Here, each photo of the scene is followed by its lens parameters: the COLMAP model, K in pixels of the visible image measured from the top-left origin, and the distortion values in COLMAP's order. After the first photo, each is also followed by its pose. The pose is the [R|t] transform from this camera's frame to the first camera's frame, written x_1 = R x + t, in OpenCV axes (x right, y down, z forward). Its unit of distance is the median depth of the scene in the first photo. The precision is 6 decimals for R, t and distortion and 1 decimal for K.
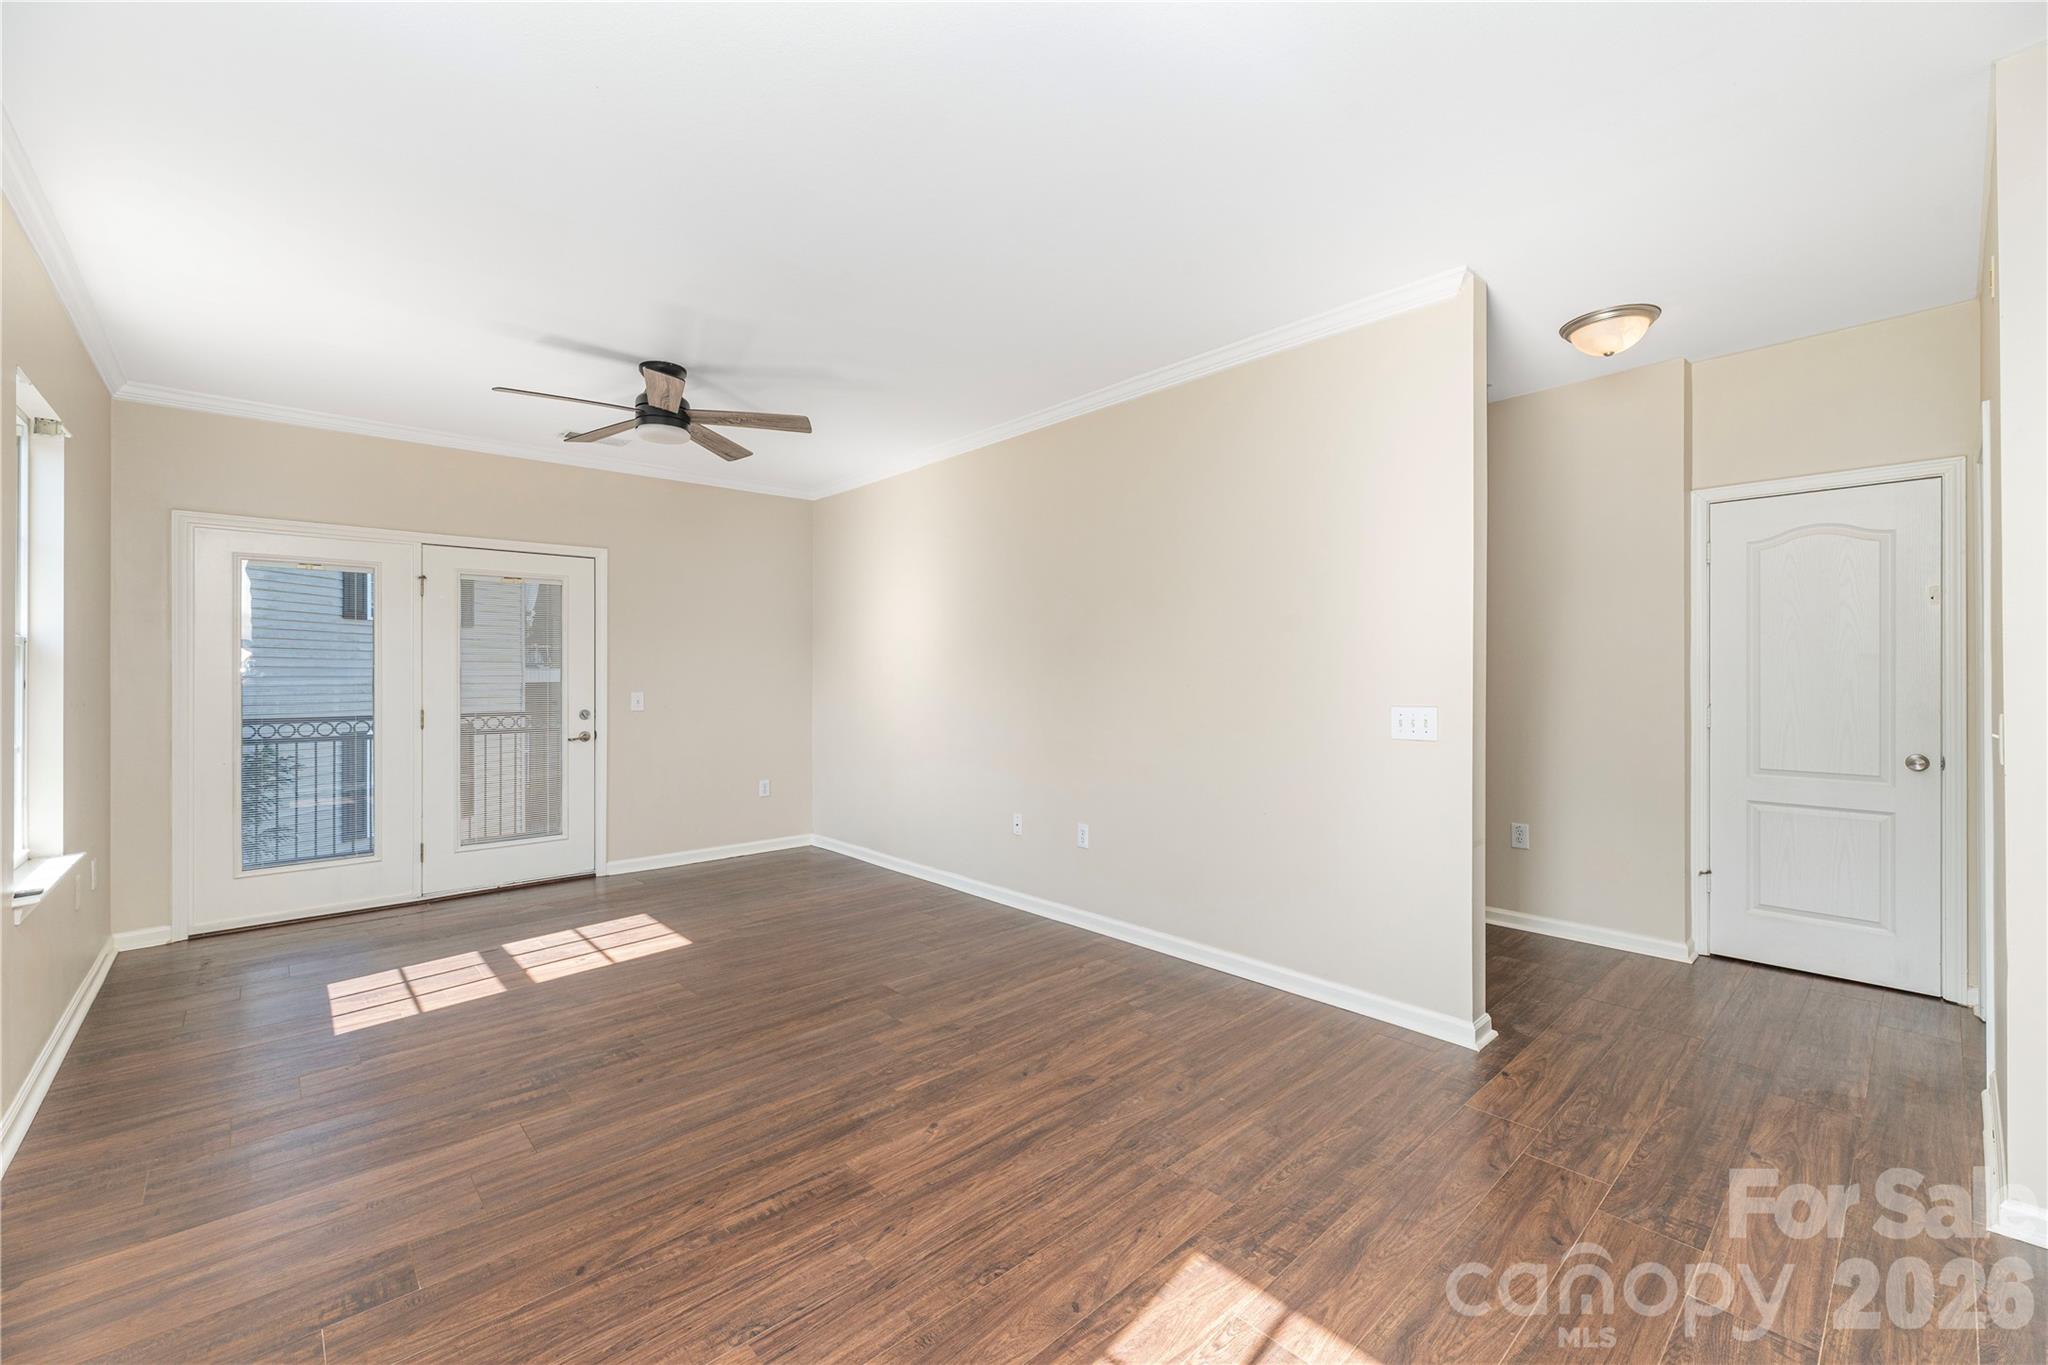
lens RADIAL K [[850.4, 0, 1037.6], [0, 850.4, 675.6], [0, 0, 1]] dist [-0.000441, -0.000002]
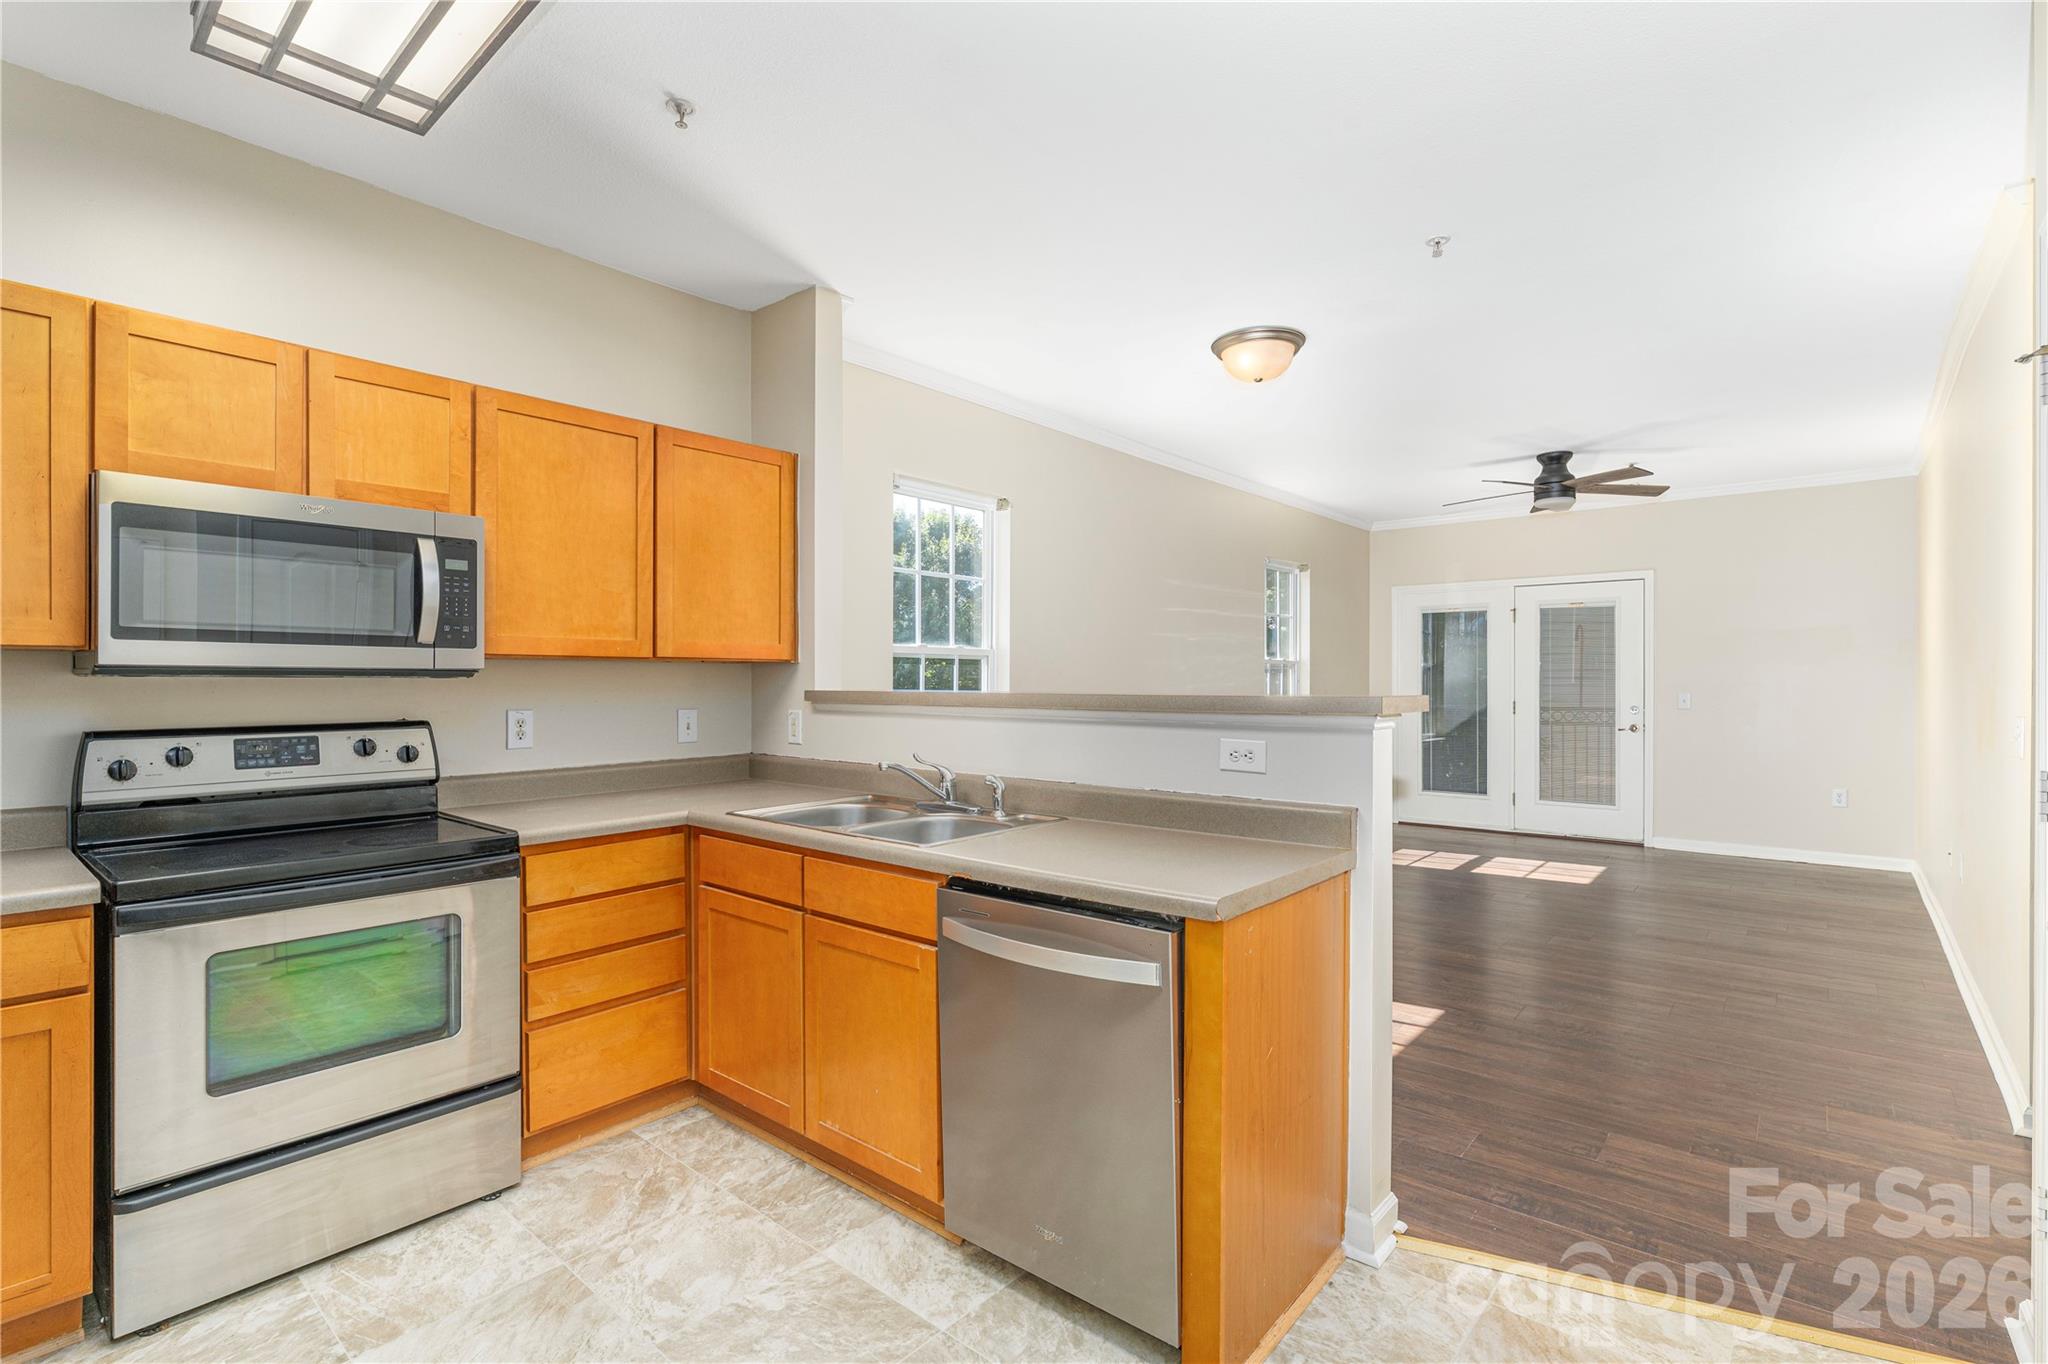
lens RADIAL K [[957.9, 0, 1024.0], [0, 957.9, 682.0], [0, 0, 1]] dist [0.000742, -0.000066]
pose [[0.112083, 0.007491, -0.993671, 1.205886], [-0.002288, 0.999971, 0.007280, -0.002630], [0.993696, 0.001457, 0.112096, -0.022619]]
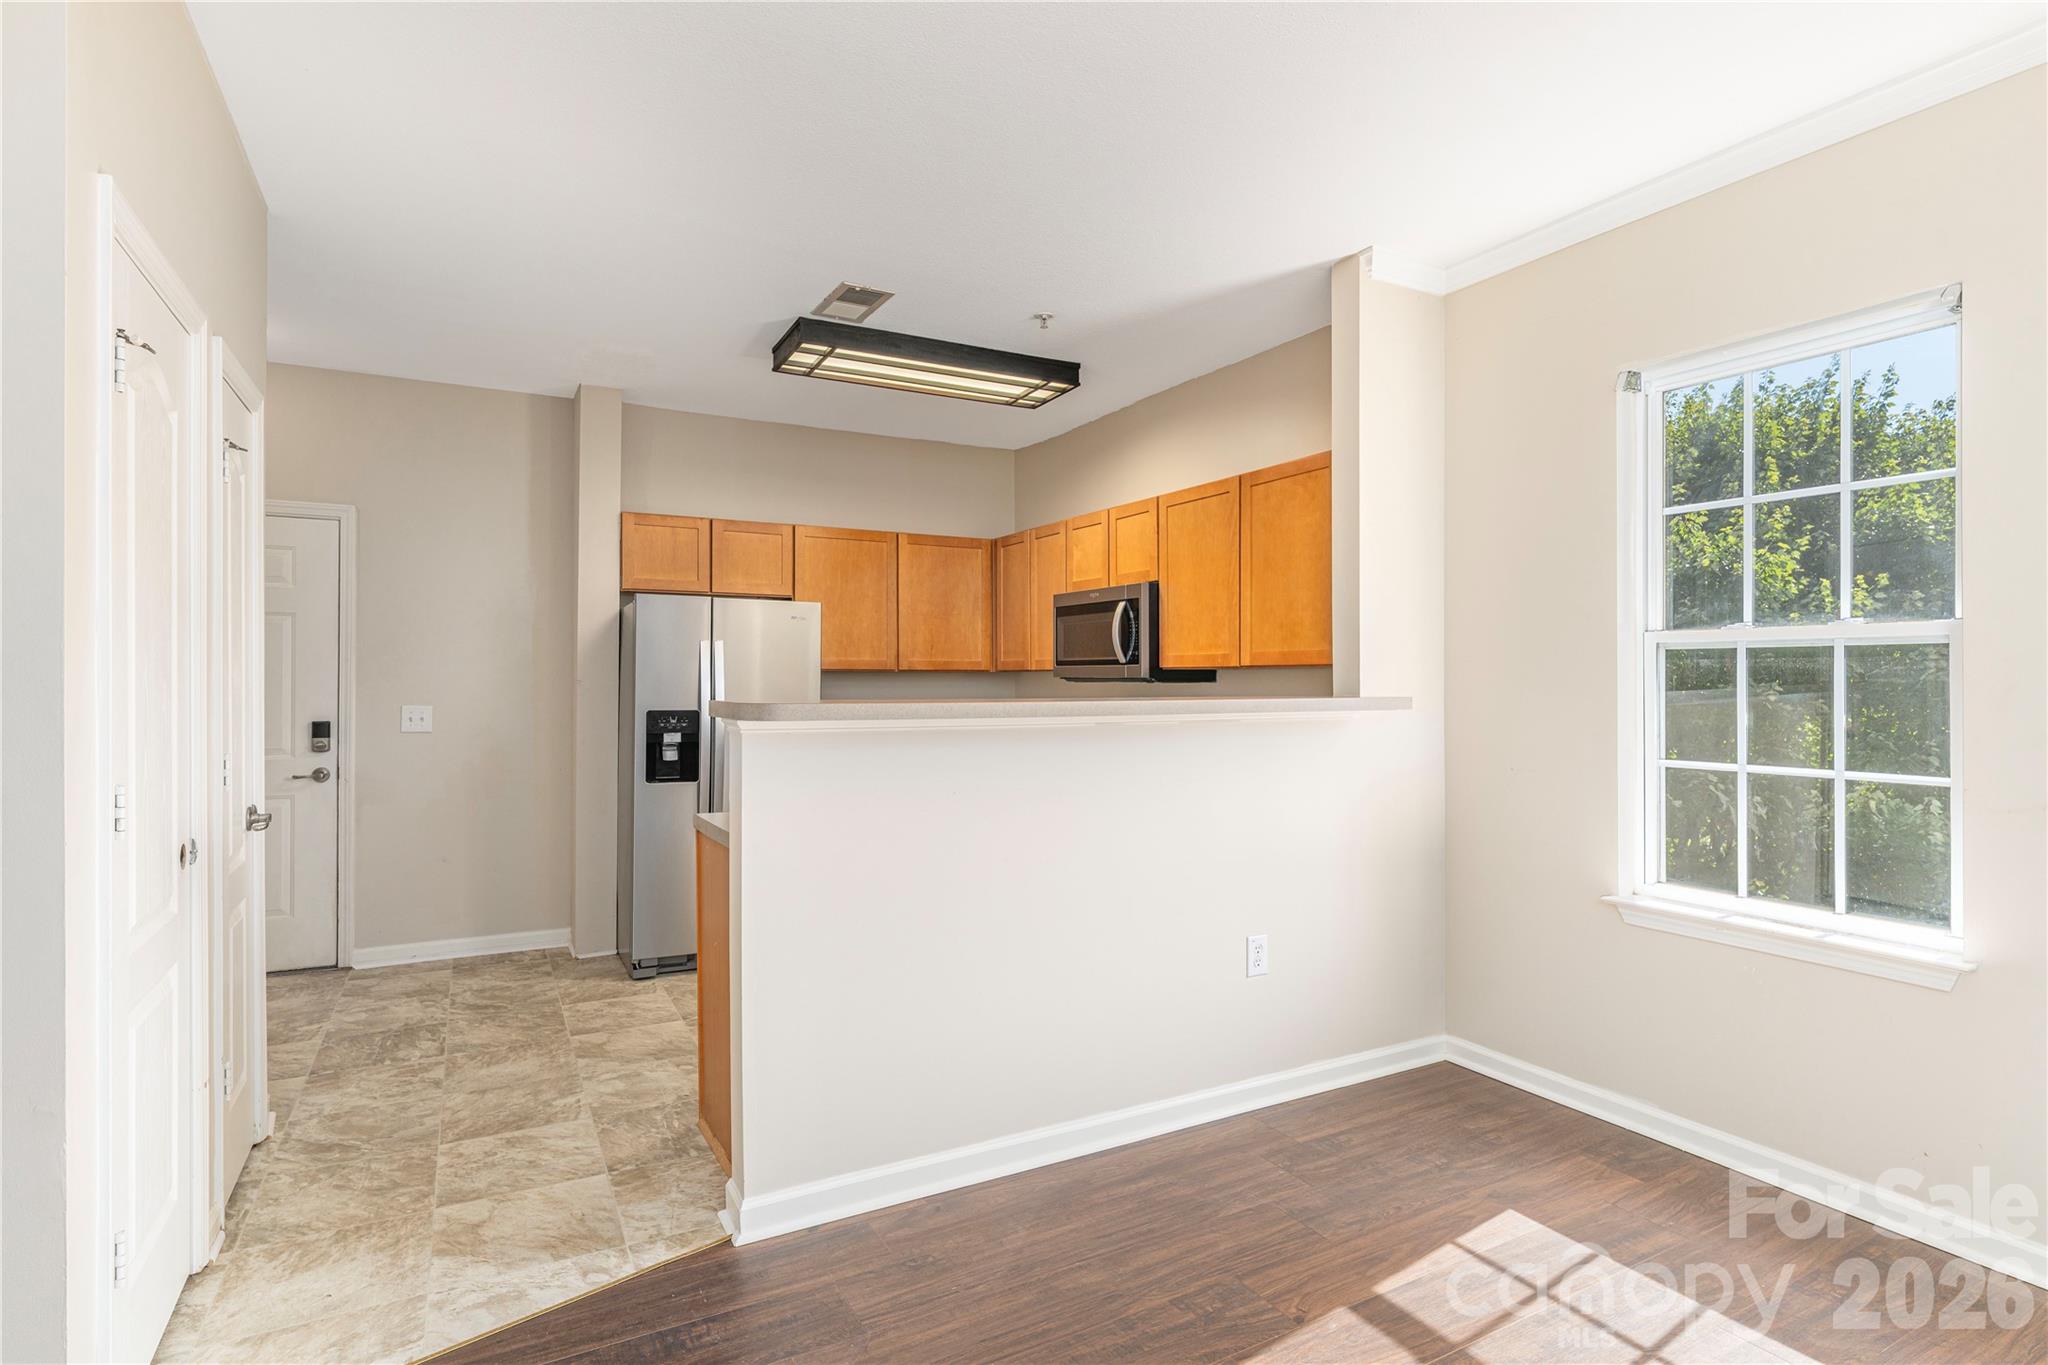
lens RADIAL K [[1036.4, 0, 1024.0], [0, 1036.4, 682.5], [0, 0, 1]] dist [-0.001403, -0.000555]
pose [[-0.967855, 0.000726, 0.251508, 0.126637], [0.000739, 1.000000, -0.000044, -0.000024], [-0.251508, 0.000144, -0.967855, 1.028269]]
